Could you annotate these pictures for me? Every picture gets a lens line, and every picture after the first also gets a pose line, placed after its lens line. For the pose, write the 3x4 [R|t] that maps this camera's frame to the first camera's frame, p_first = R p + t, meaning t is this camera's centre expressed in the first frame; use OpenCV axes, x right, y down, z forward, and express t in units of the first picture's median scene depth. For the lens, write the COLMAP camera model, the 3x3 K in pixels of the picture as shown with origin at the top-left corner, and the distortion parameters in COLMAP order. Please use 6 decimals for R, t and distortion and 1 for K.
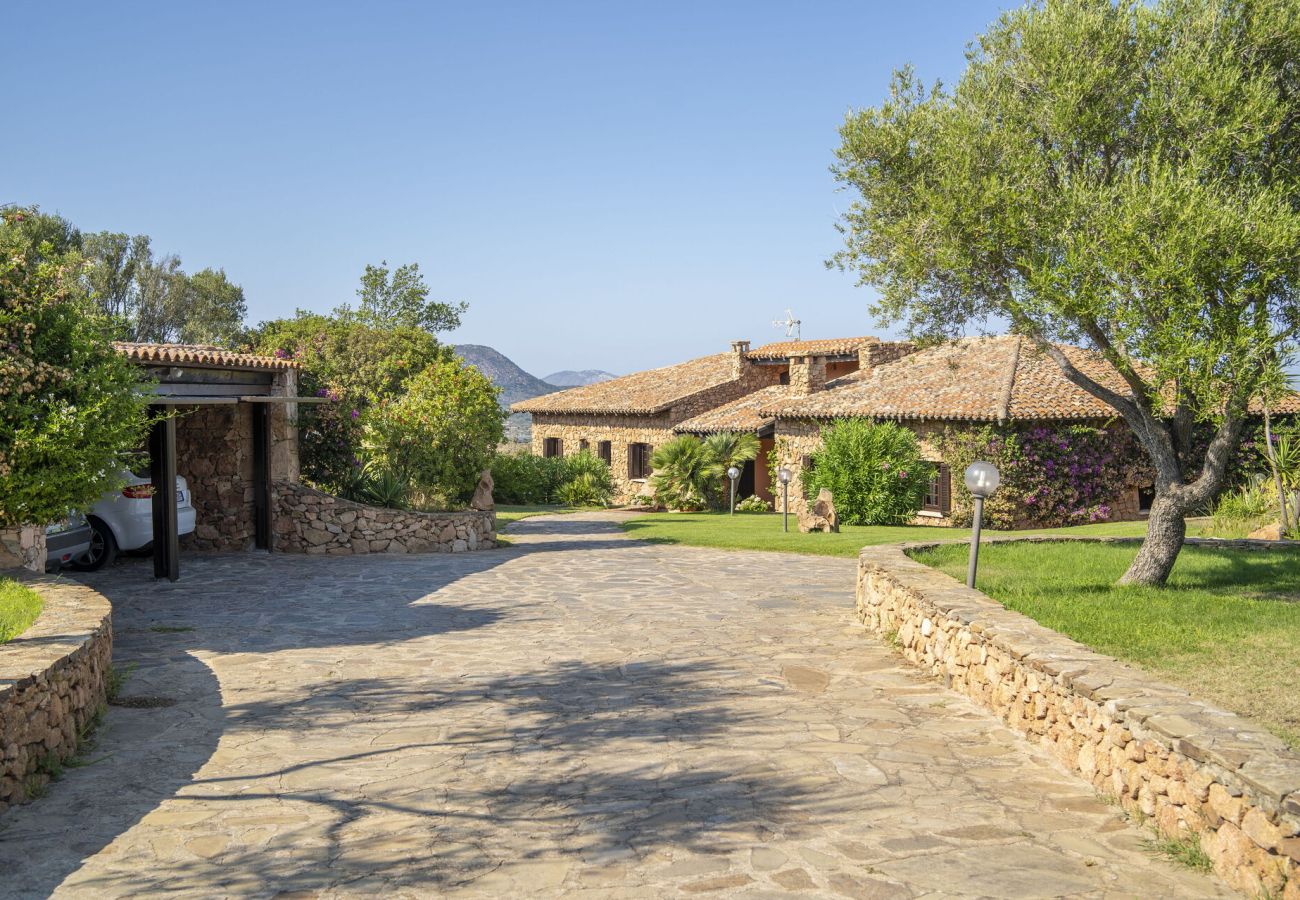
lens RADIAL K [[1322.4, 0, 640.9], [0, 1322.4, 448.2], [0, 0, 1]] dist [-0.072457, 0.017595]
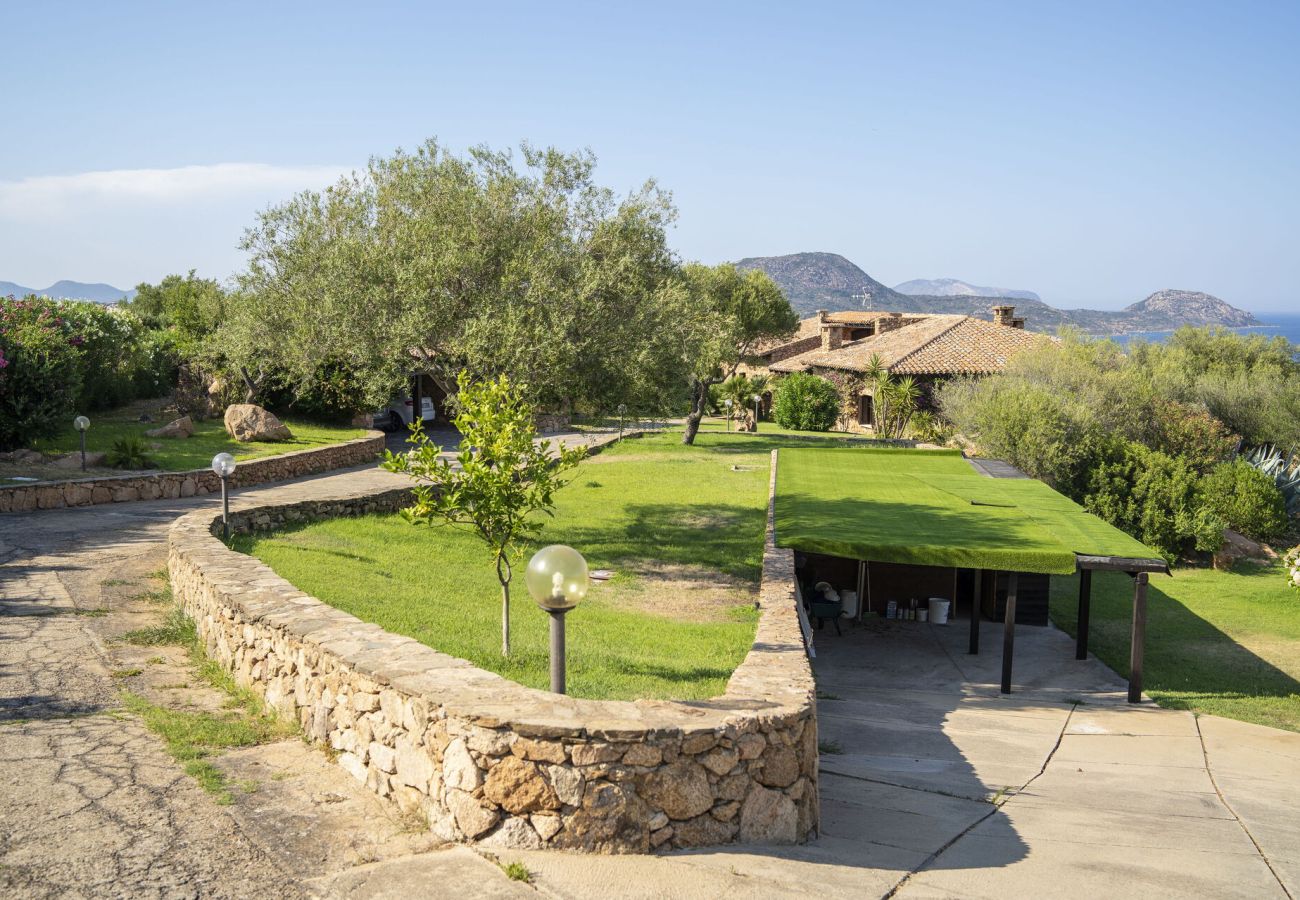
lens RADIAL K [[1322.4, 0, 640.9], [0, 1322.4, 448.2], [0, 0, 1]] dist [-0.072457, 0.017595]
pose [[0.965146, 0.040363, -0.258579, 0.310727], [-0.022135, 0.997085, 0.073020, -0.033149], [0.260773, -0.064751, 0.963226, -0.597028]]
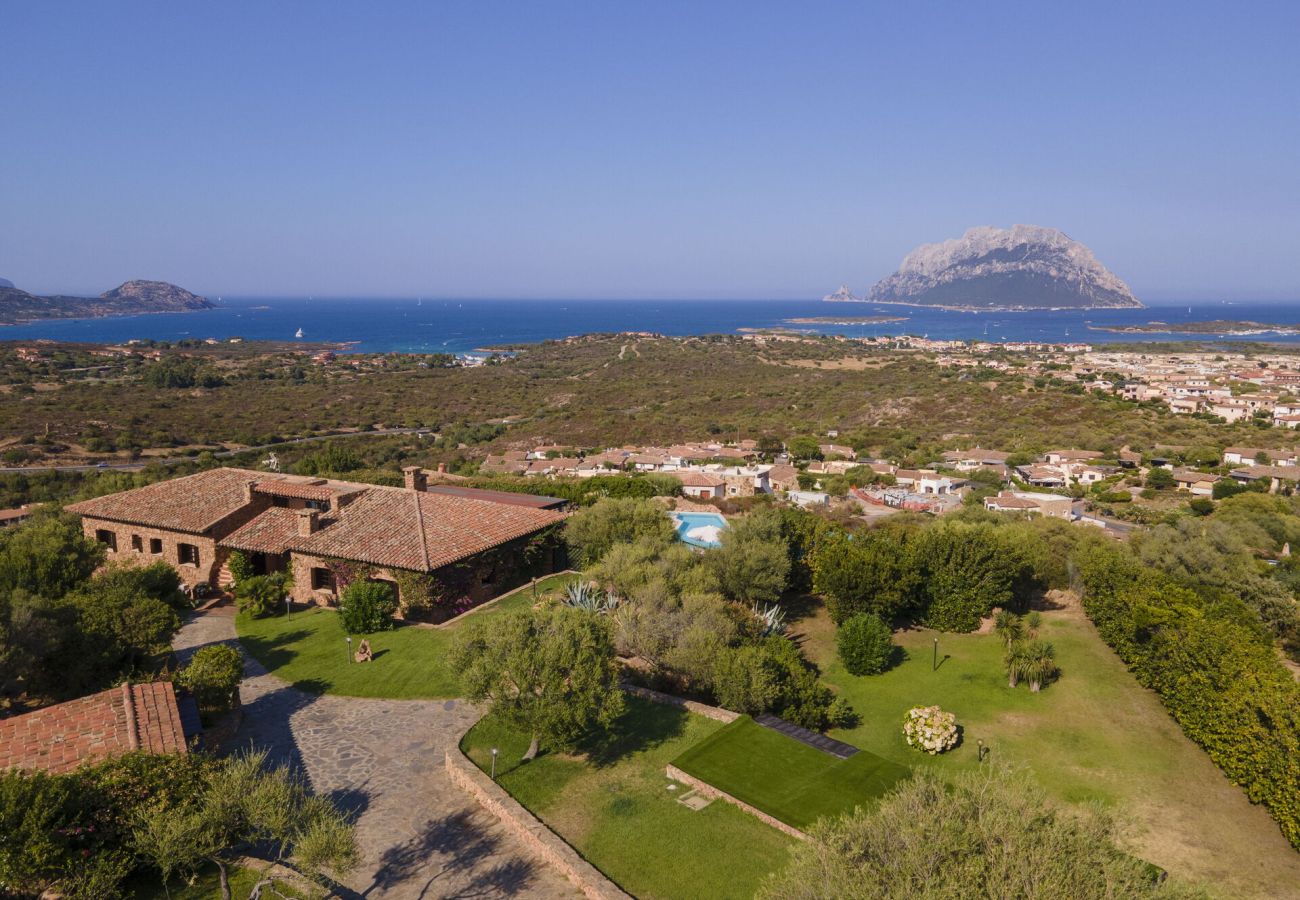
lens RADIAL K [[948.3, 0, 654.9], [0, 948.3, 453.1], [0, 0, 1]] dist [0.011139, 0.065886]
pose [[0.819263, -0.085261, 0.567043, -0.224832], [0.013898, 0.991546, 0.129009, -0.312301], [-0.573249, -0.097811, 0.813522, -0.378398]]
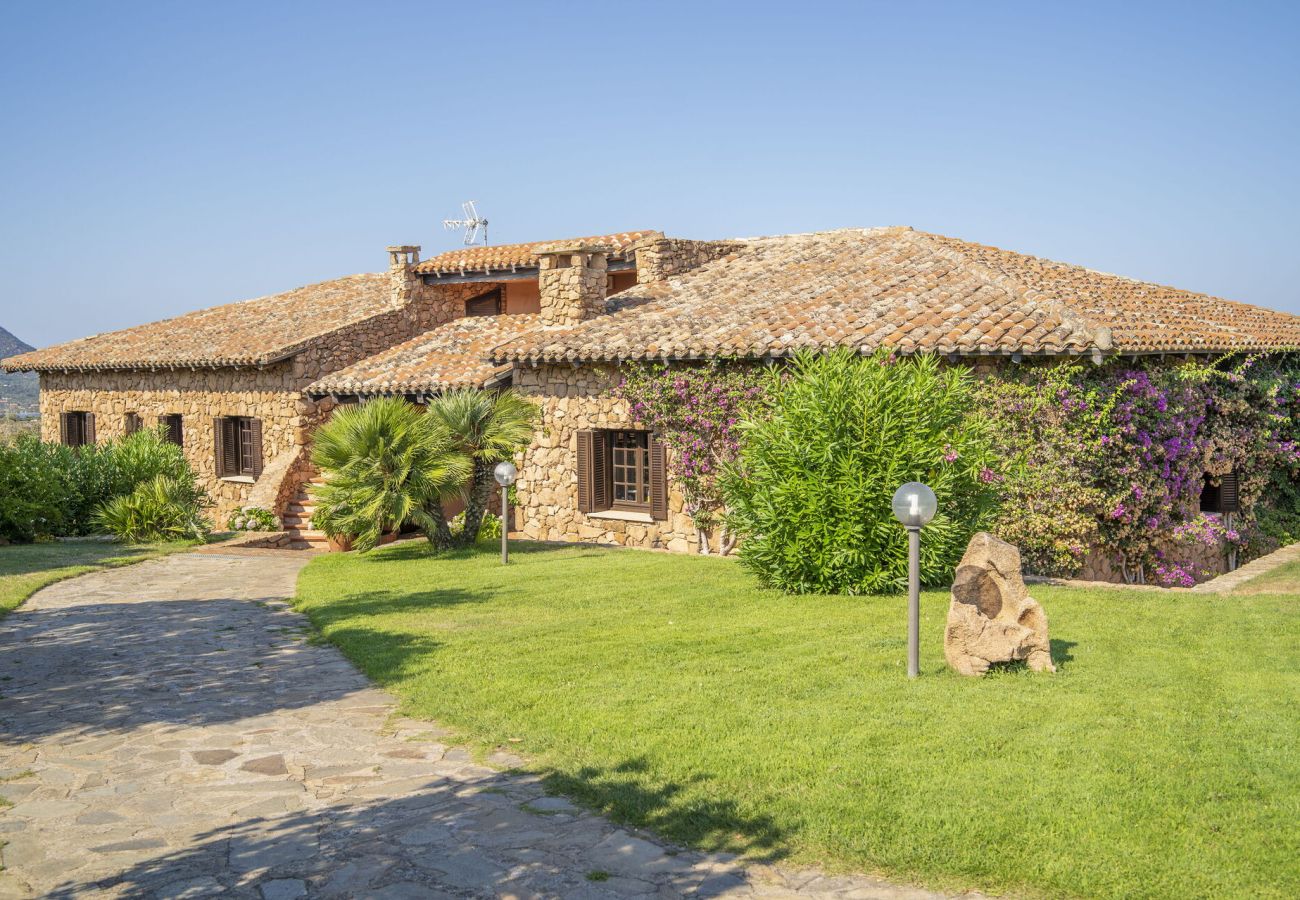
lens RADIAL K [[1322.4, 0, 640.9], [0, 1322.4, 448.2], [0, 0, 1]] dist [-0.072457, 0.017595]
pose [[0.938345, -0.028626, 0.344514, -0.039665], [0.020775, 0.999434, 0.026459, -0.001665], [-0.345076, -0.017671, 0.938408, 0.446408]]
